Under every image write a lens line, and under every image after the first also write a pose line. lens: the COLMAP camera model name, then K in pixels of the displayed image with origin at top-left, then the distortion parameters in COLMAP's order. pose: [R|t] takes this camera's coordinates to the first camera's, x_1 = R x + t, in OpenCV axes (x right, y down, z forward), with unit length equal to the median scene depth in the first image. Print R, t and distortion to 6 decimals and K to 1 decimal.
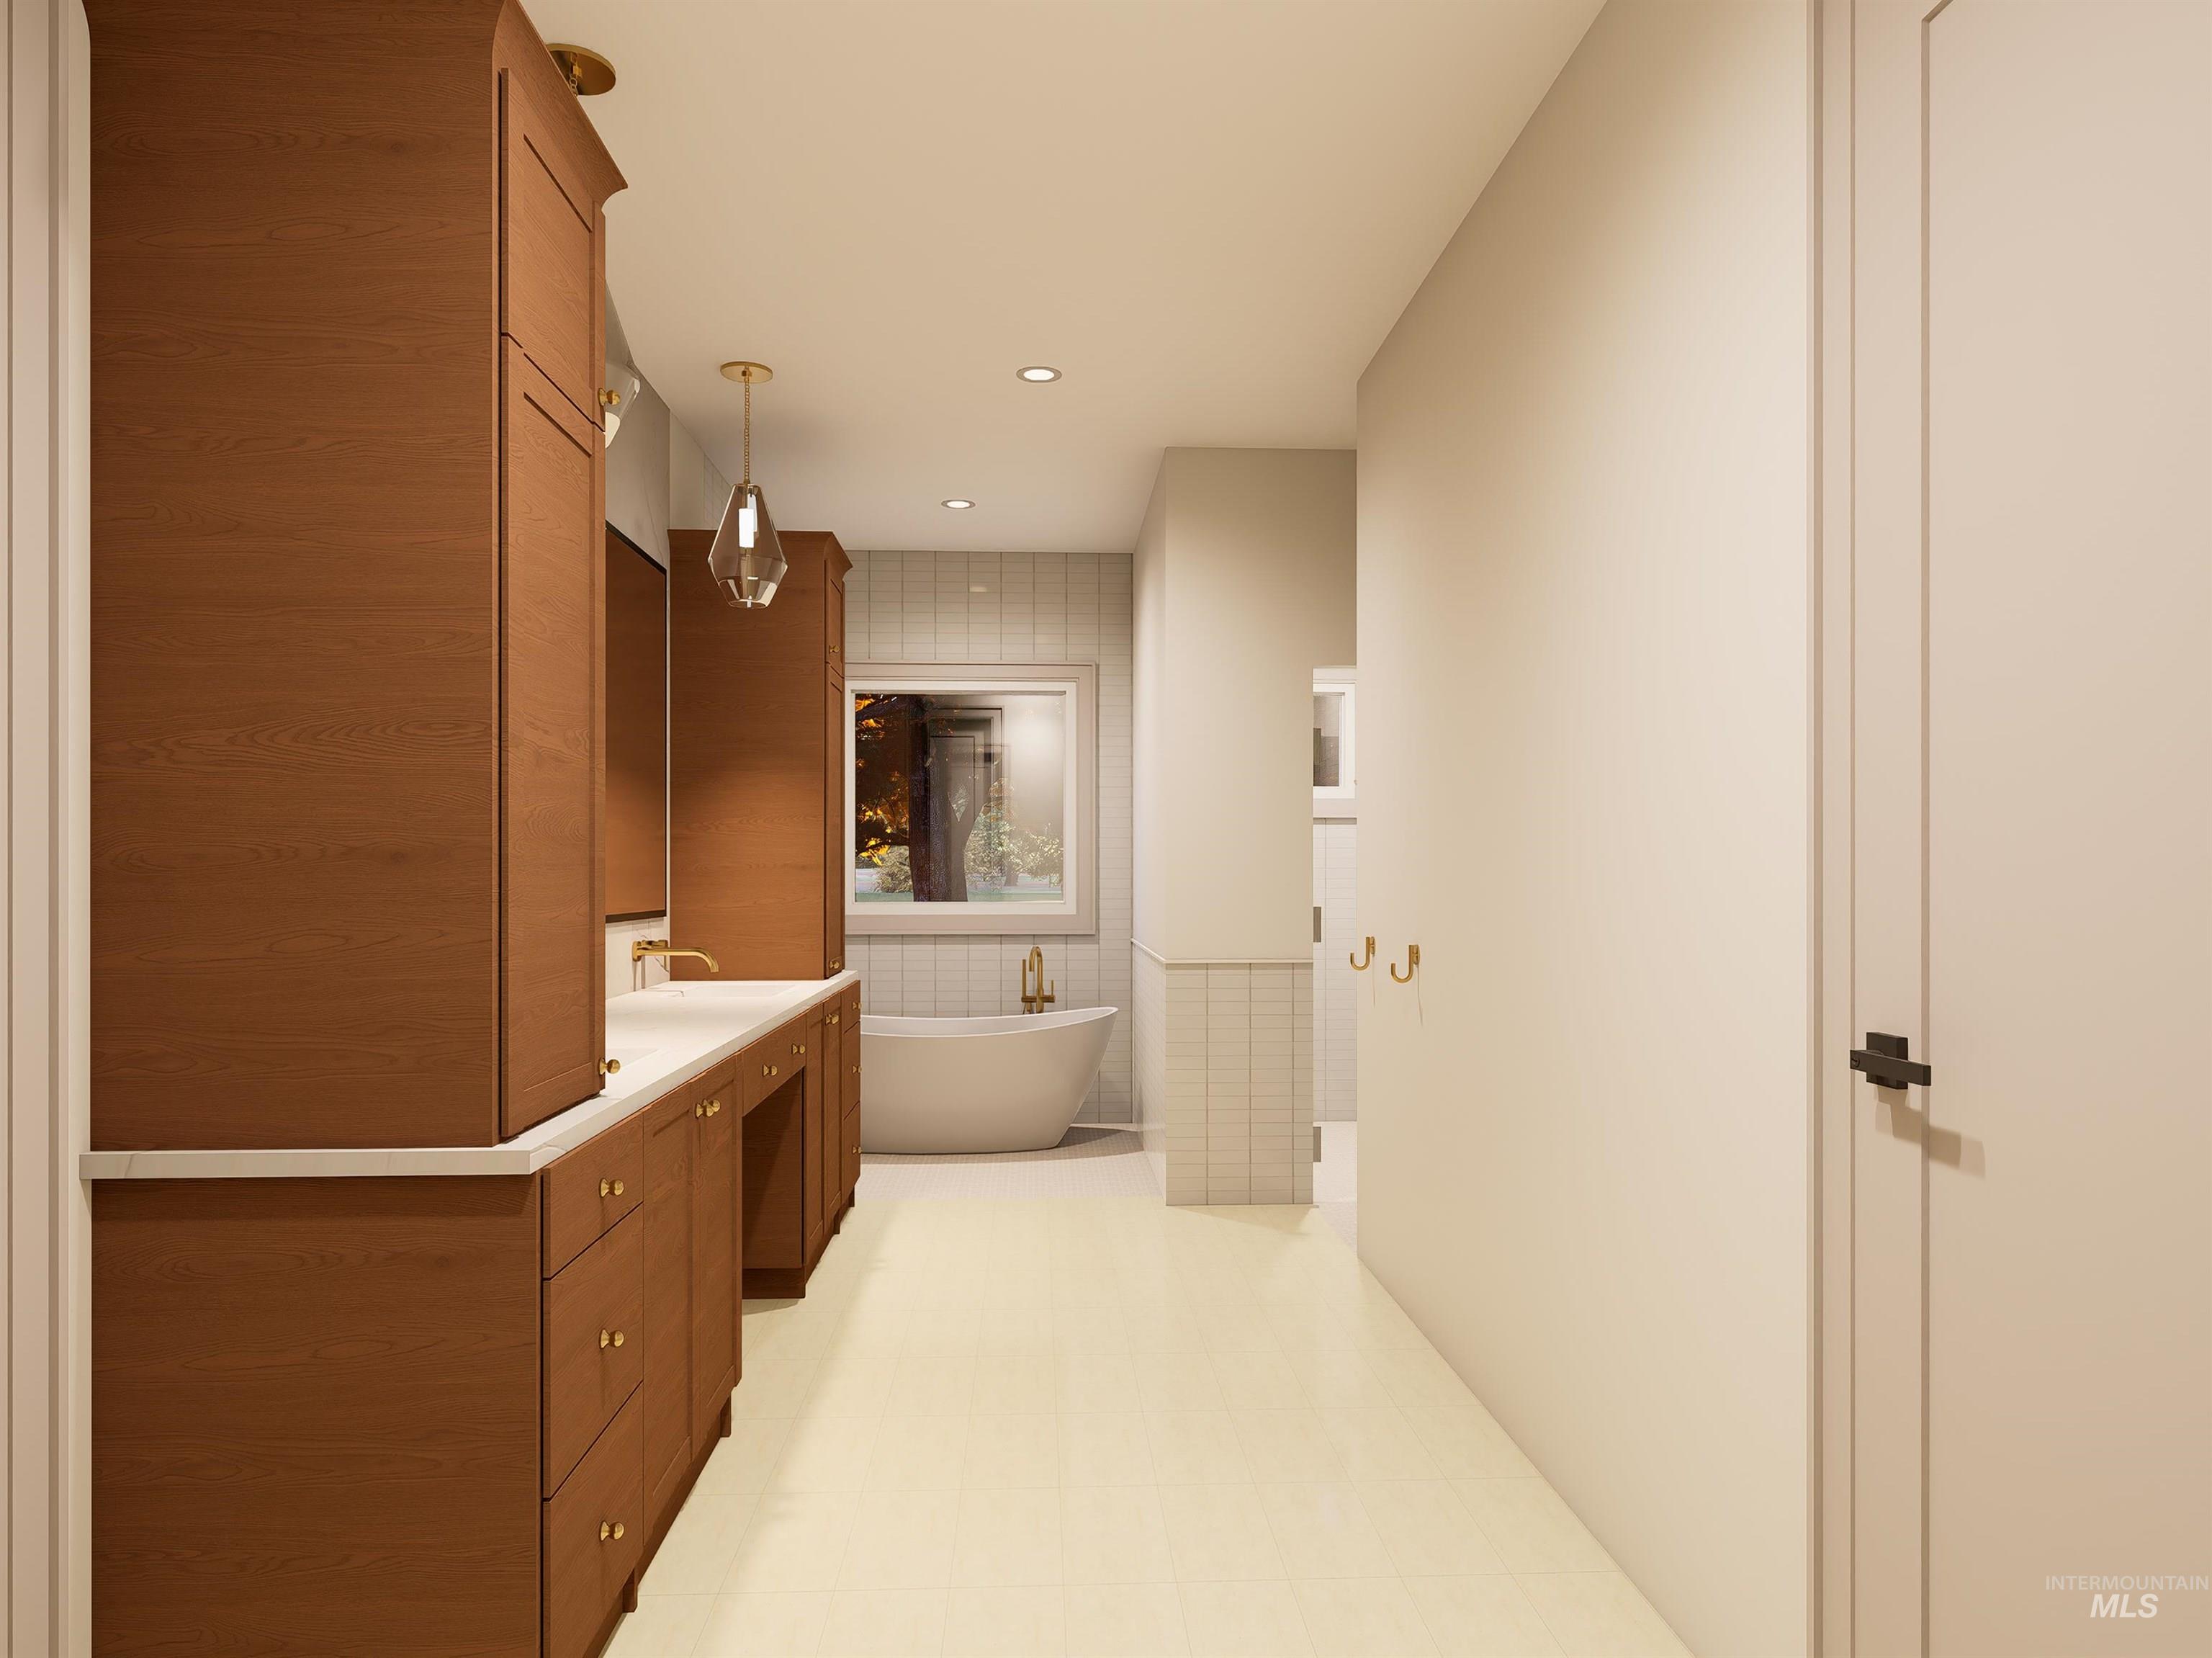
lens RADIAL K [[1726.9, 0, 1109.2], [0, 1726.9, 840.9], [0, 0, 1]] dist [-0.001581, -0.009092]
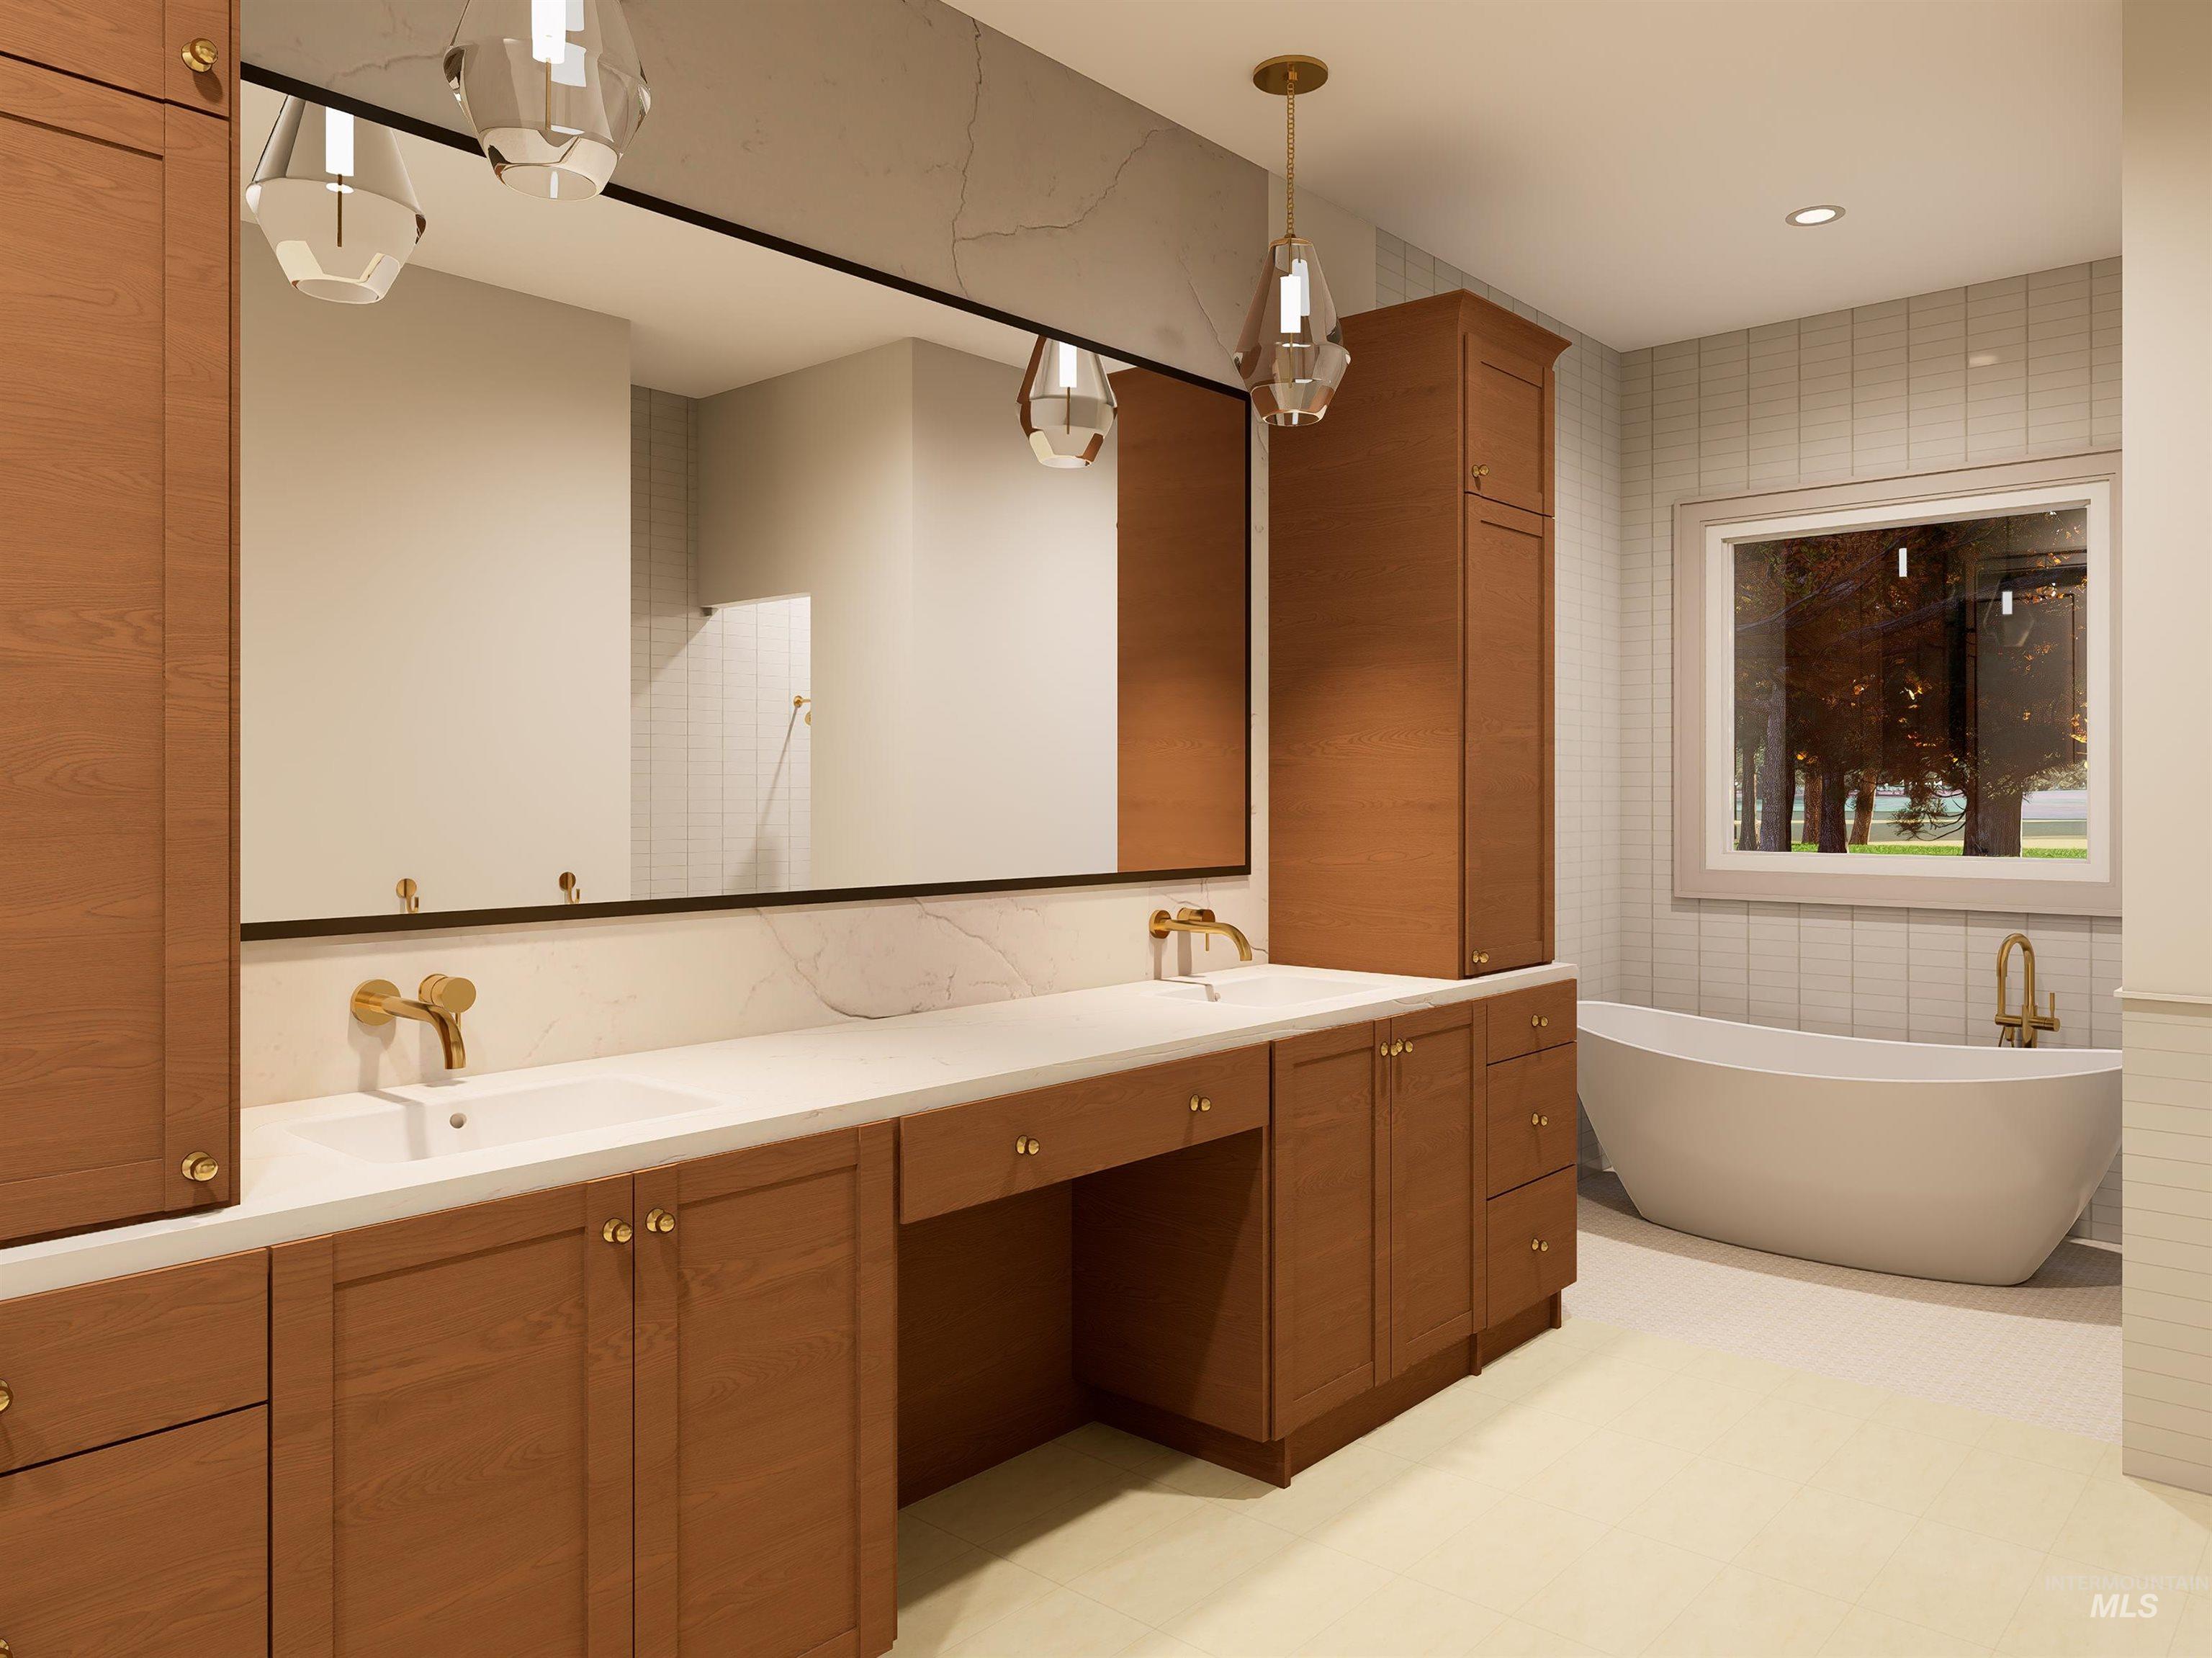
lens RADIAL K [[1651.0, 0, 1104.4], [0, 1651.0, 774.5], [0, 0, 1]] dist [0.008121, 0.002784]
pose [[0.686671, -0.006746, -0.726937, 0.185723], [0.015977, 0.999855, 0.005814, -0.002738], [0.726793, -0.015607, 0.686679, 0.446561]]
